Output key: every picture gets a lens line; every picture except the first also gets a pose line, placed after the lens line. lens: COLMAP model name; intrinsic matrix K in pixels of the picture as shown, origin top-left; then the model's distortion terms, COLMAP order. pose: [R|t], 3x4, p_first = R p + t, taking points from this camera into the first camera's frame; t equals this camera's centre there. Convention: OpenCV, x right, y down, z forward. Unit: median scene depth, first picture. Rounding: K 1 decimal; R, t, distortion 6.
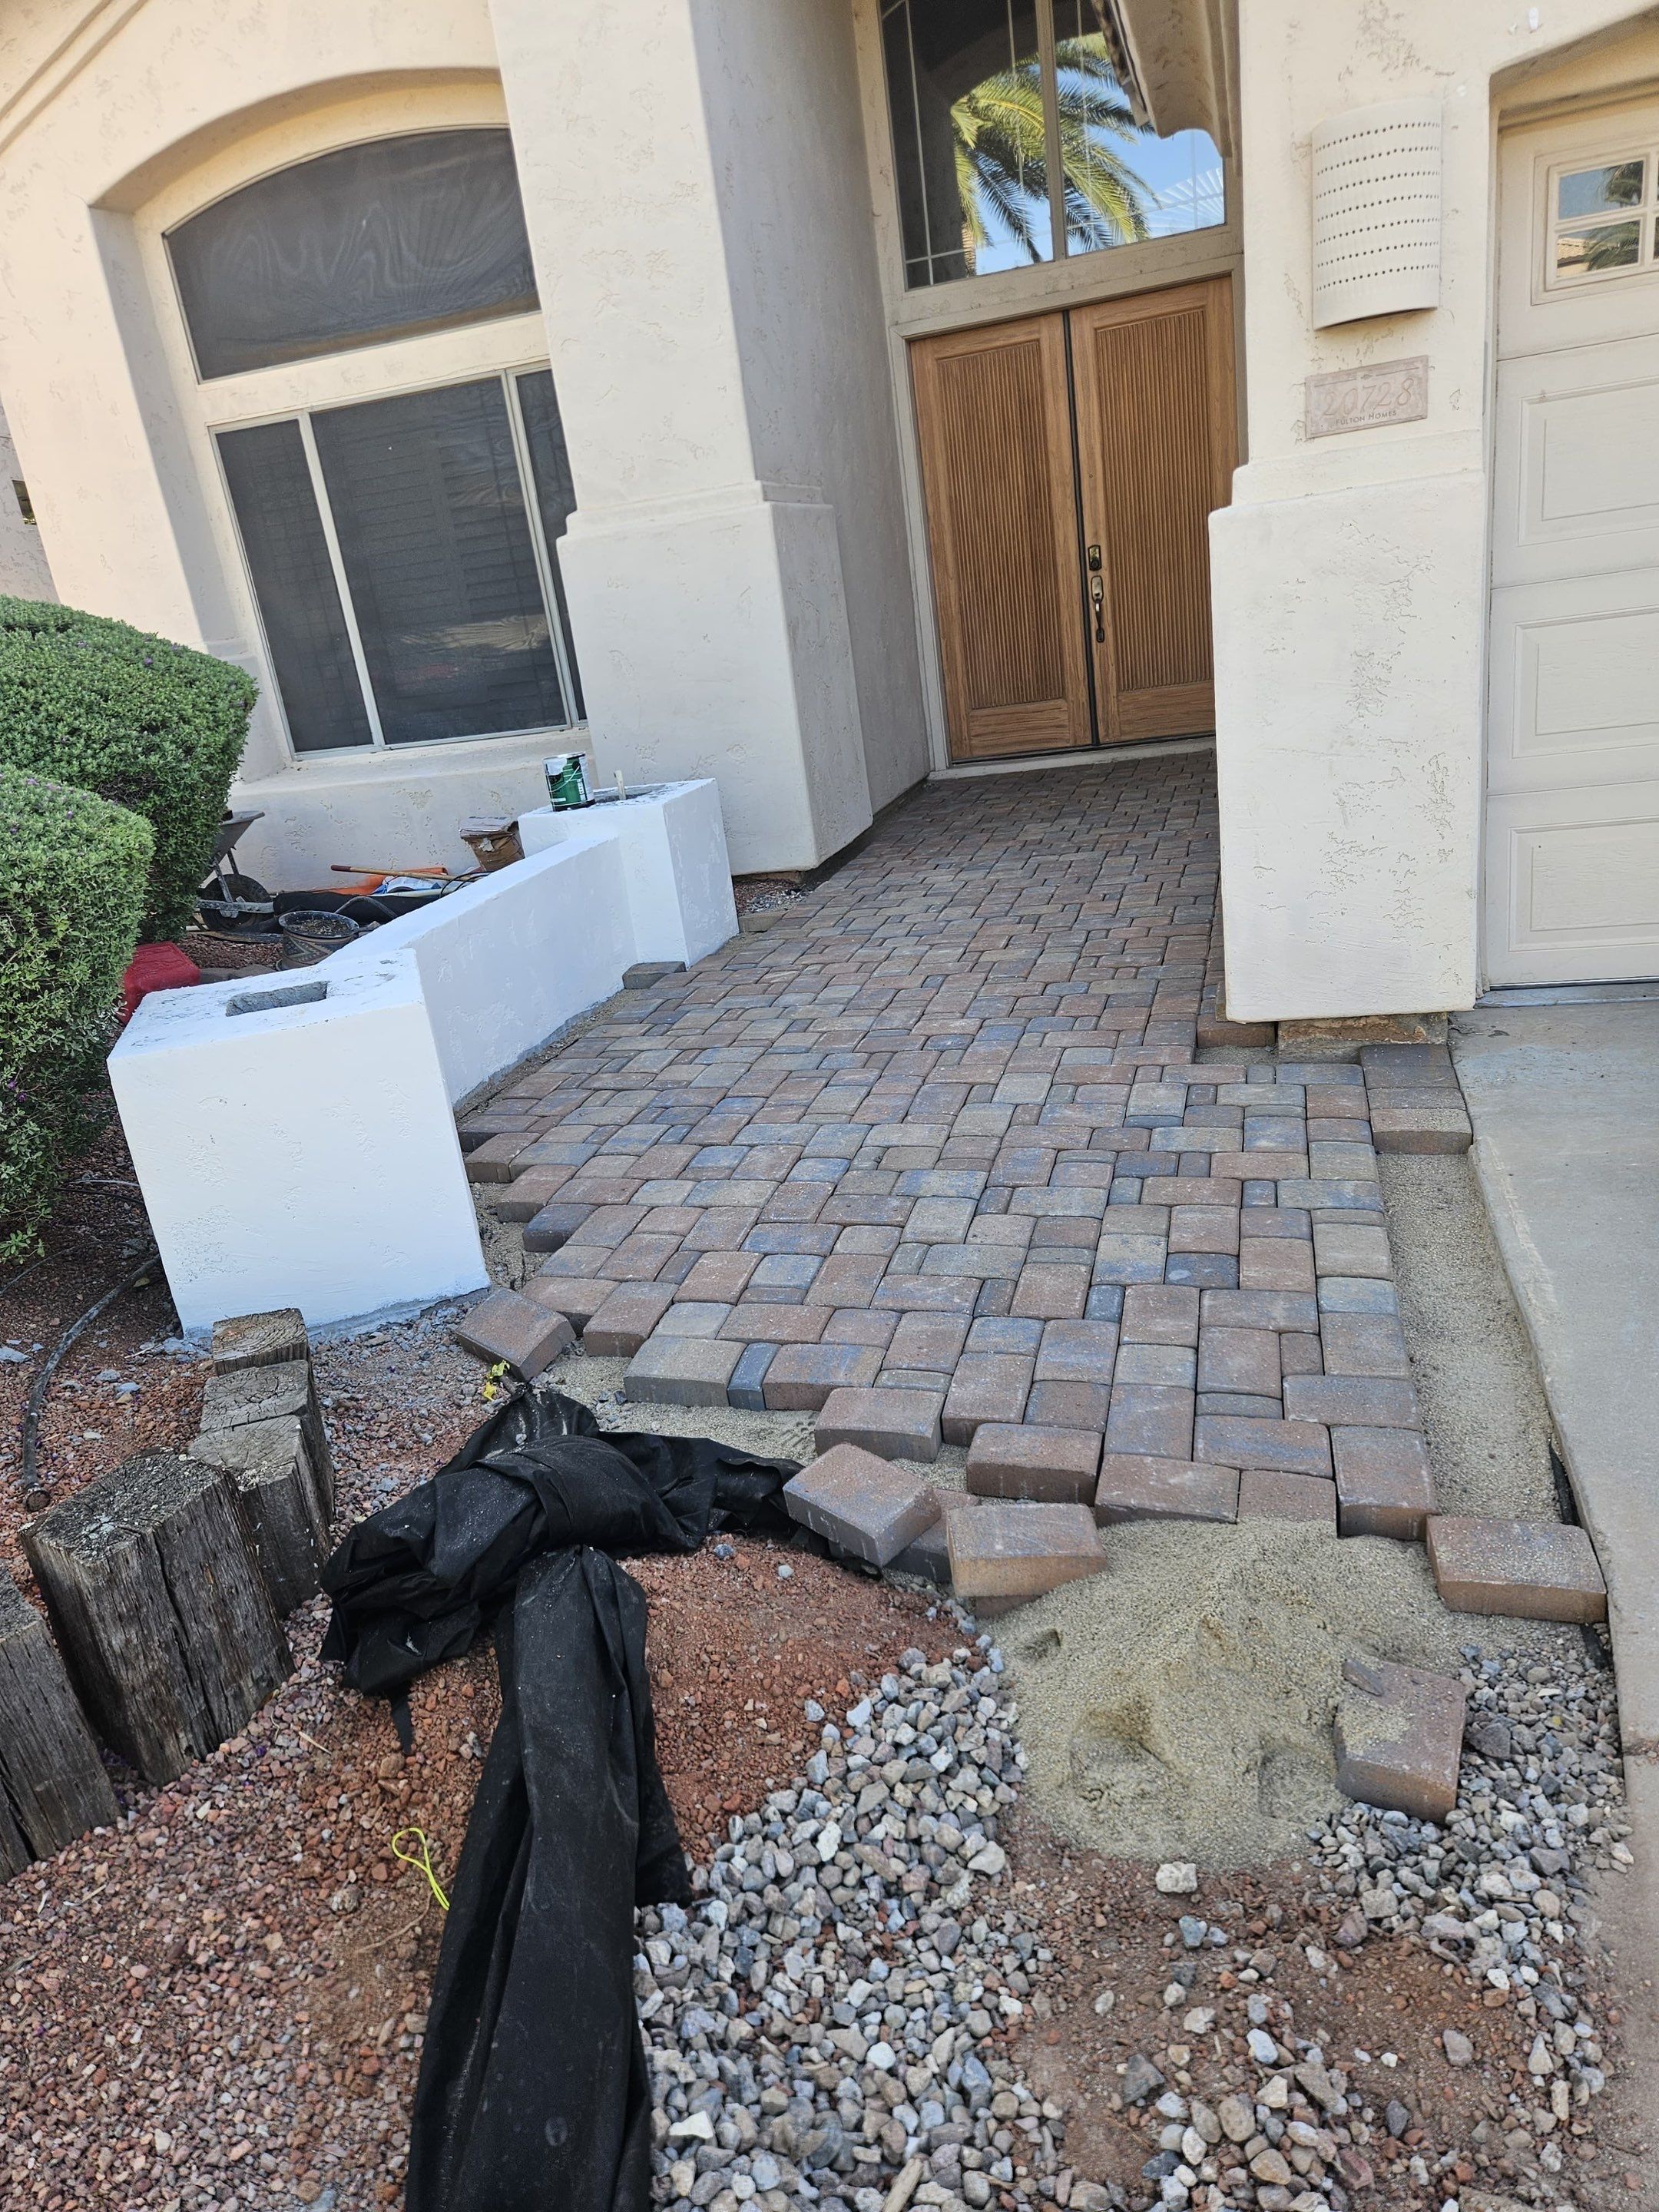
lens RADIAL K [[1566.9, 0, 836.6], [0, 1566.9, 1140.2], [0, 0, 1]] dist [0.002417, -0.001350]
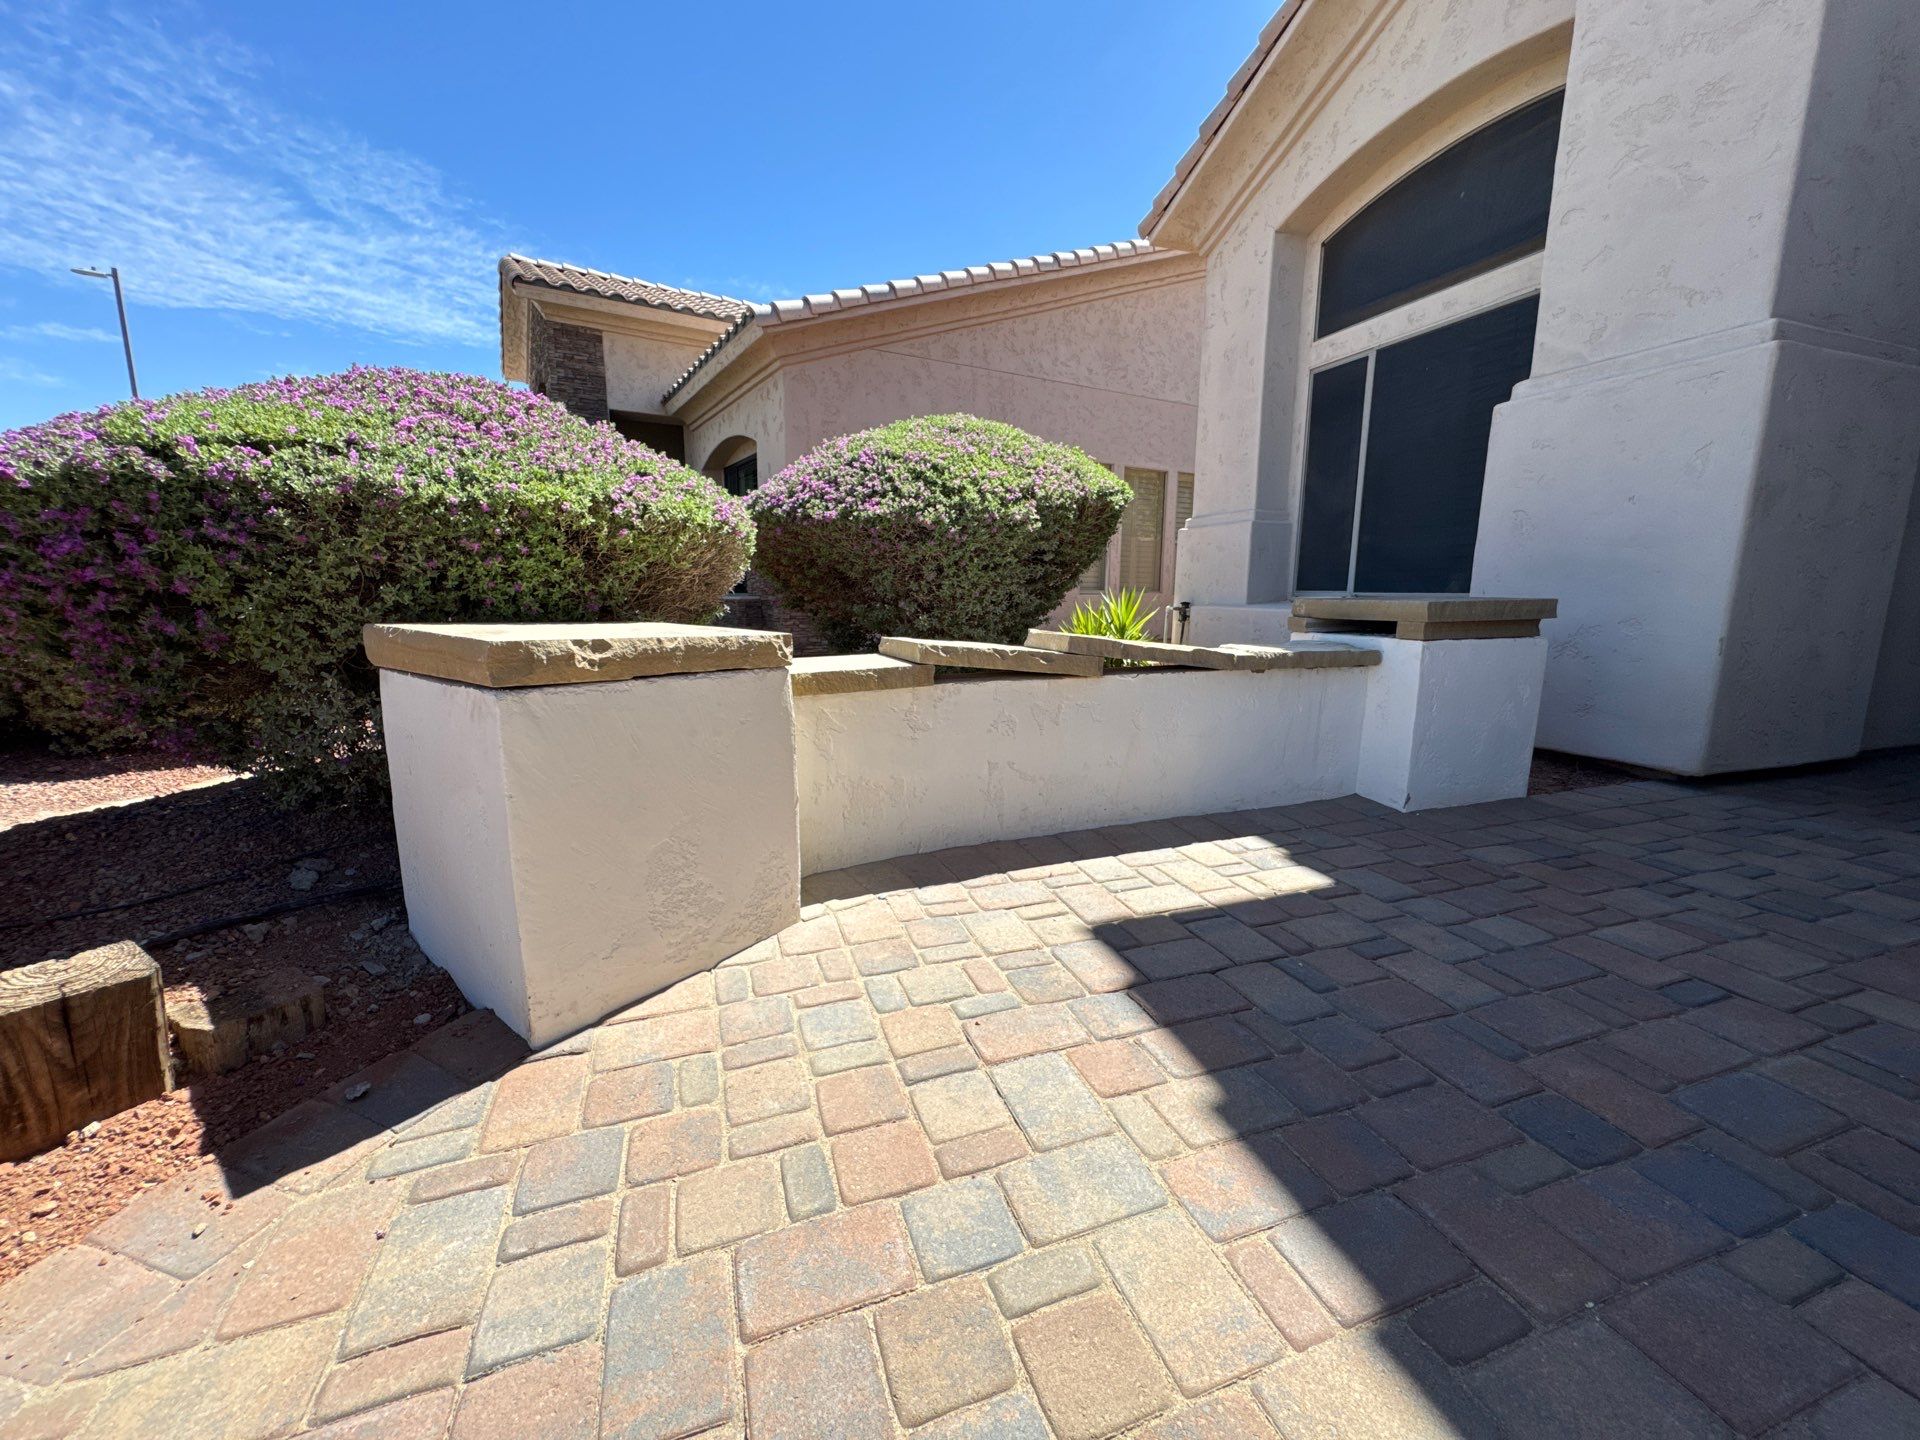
lens RADIAL K [[775.0, 0, 939.5], [0, 775.0, 717.3], [0, 0, 1]] dist [0.000677, -0.000168]
pose [[0.552344, 0.266525, -0.789861, 0.076333], [-0.355733, 0.932267, 0.065815, -0.081581], [0.753903, 0.244627, 0.609744, 0.410499]]
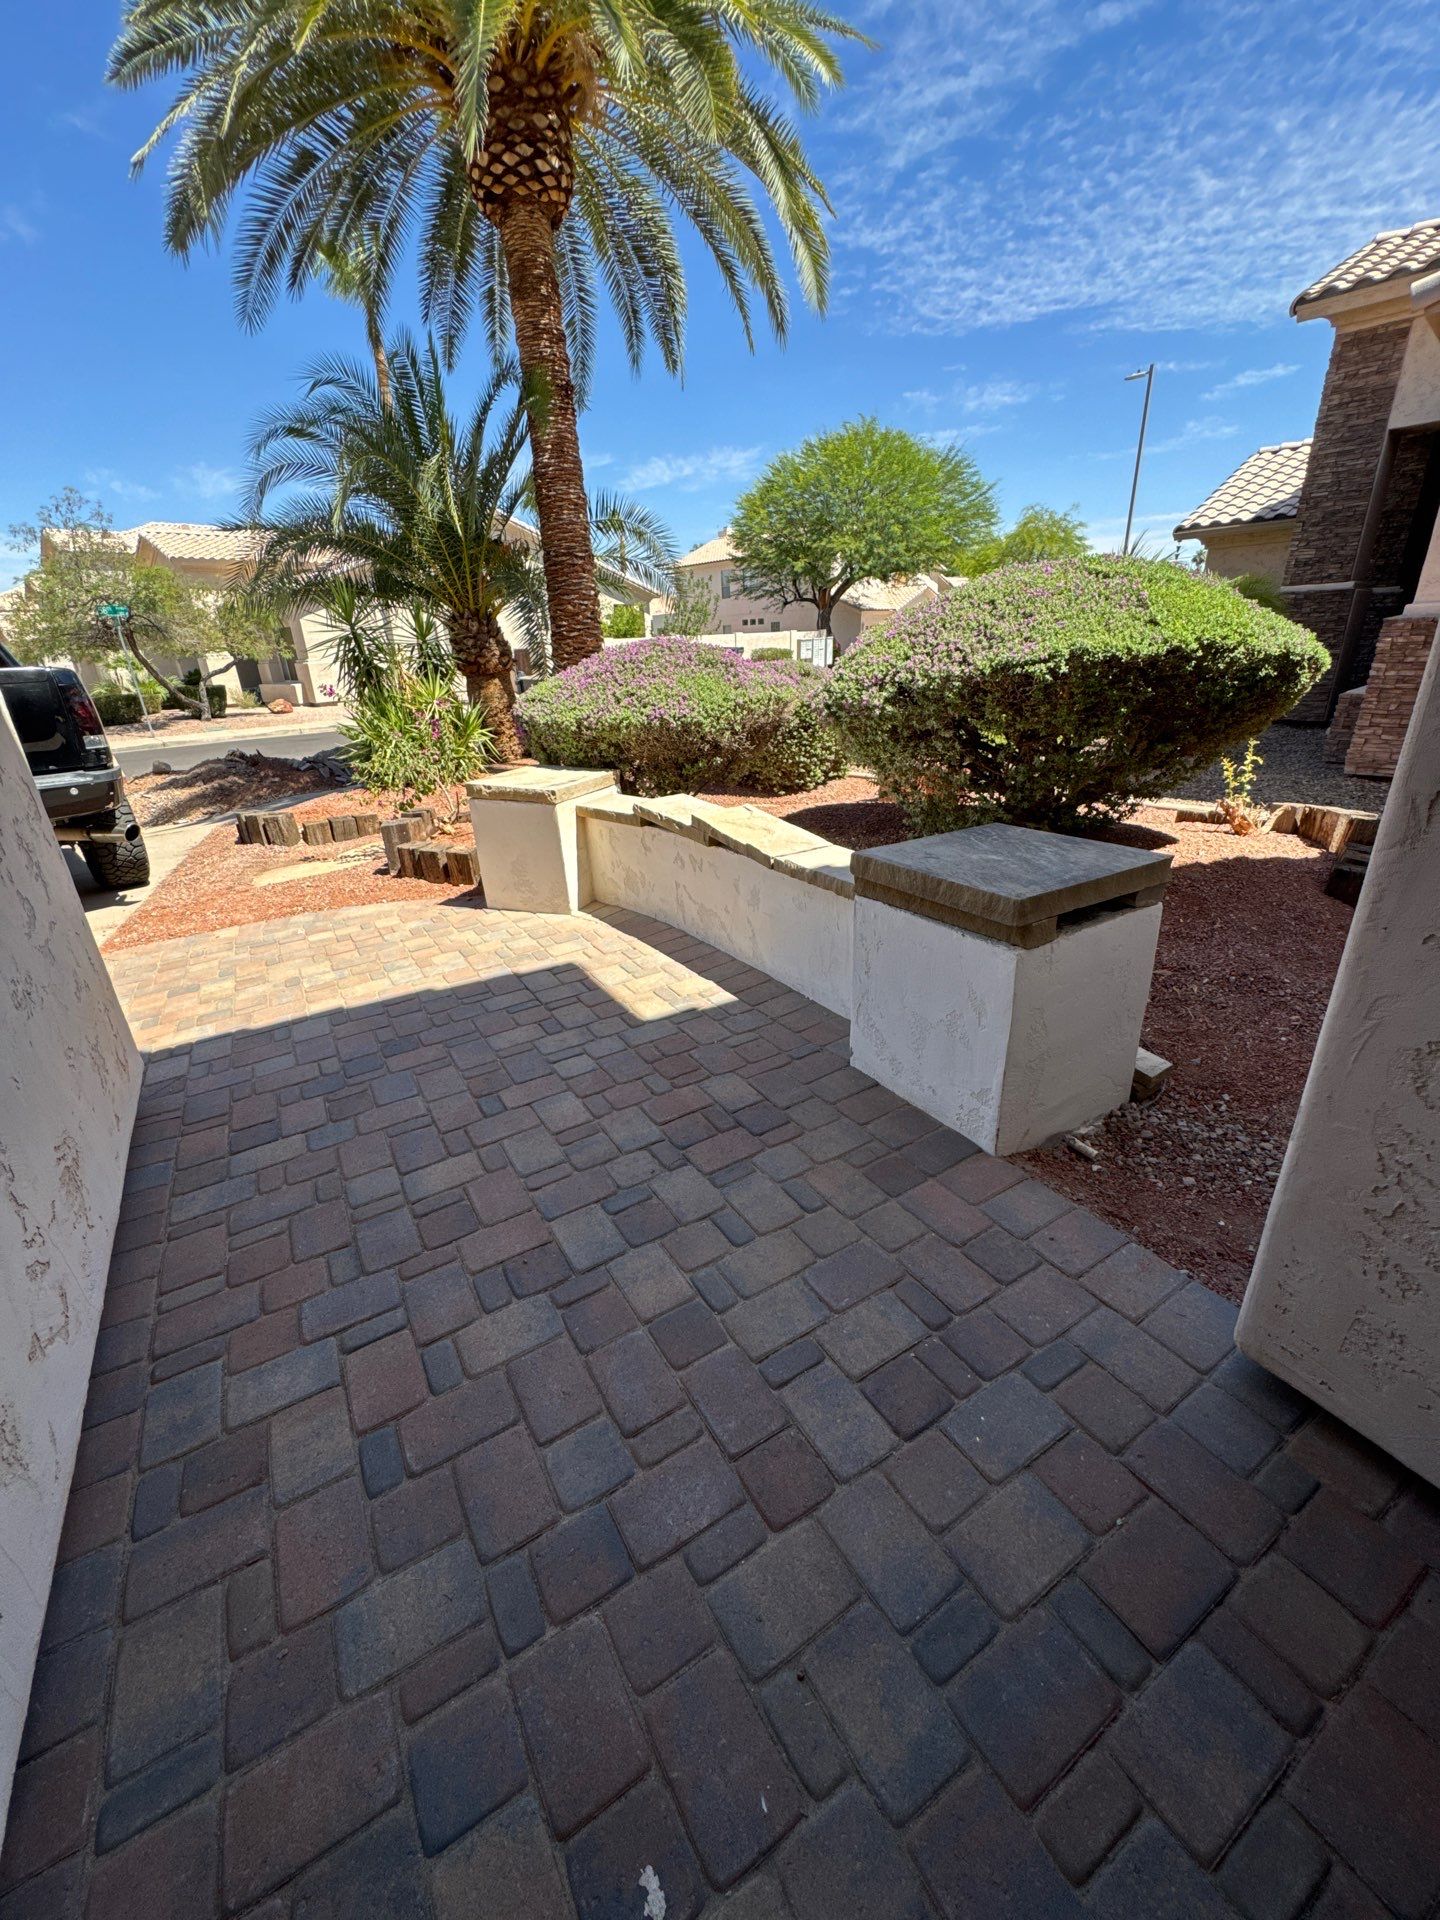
lens RADIAL K [[775.0, 0, 710.3], [0, 775.0, 963.7], [0, 0, 1]] dist [0.000677, -0.000168]
pose [[-0.695753, 0.421815, -0.581377, 0.146417], [-0.105234, 0.740806, 0.663425, -0.347694], [0.710530, 0.522761, -0.471029, 0.899448]]
